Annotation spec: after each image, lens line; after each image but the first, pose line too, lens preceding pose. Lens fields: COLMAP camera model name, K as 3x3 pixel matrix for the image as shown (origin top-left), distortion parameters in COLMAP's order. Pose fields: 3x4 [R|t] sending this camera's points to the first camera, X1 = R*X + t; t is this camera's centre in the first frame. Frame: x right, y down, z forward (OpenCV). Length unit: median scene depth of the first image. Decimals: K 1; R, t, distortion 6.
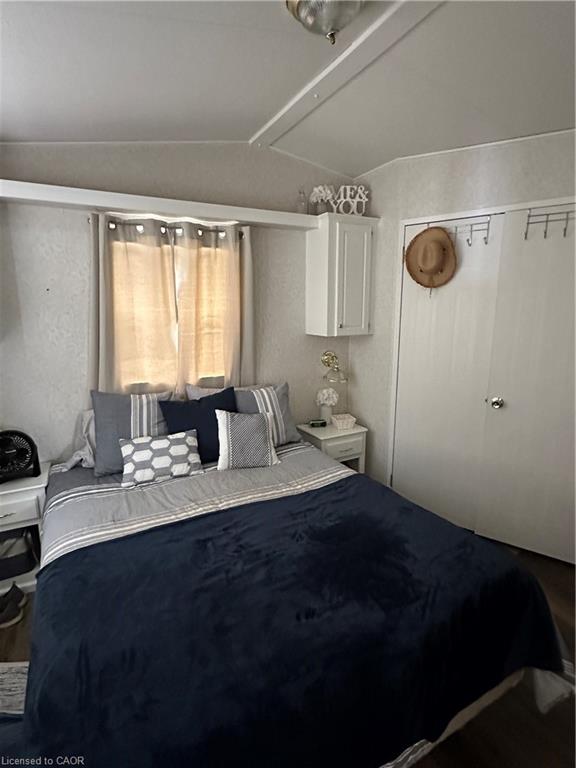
lens RADIAL K [[397.9, 0, 288.0], [0, 397.9, 384.0], [0, 0, 1]] dist [-0.010544, -0.000245]
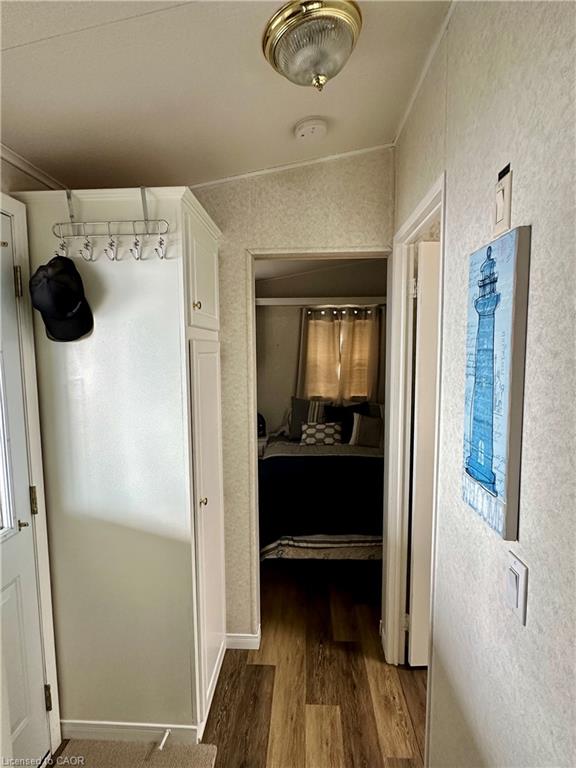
lens RADIAL K [[397.9, 0, 288.0], [0, 397.9, 384.0], [0, 0, 1]] dist [-0.010544, -0.000245]
pose [[0.860673, 0.039891, -0.507593, 0.433082], [-0.092519, 0.992583, -0.078869, 0.100917], [0.500682, 0.114842, 0.857979, -0.628224]]
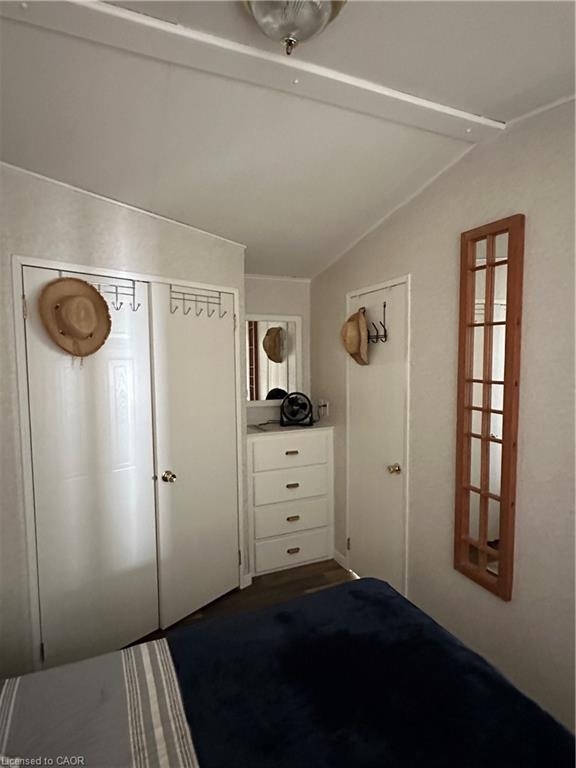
lens RADIAL K [[397.9, 0, 288.0], [0, 397.9, 384.0], [0, 0, 1]] dist [-0.010544, -0.000245]
pose [[0.074657, -0.062939, 0.995221, -0.518413], [0.205200, 0.977618, 0.046433, -0.208270], [-0.975869, 0.200752, 0.085901, 0.803485]]
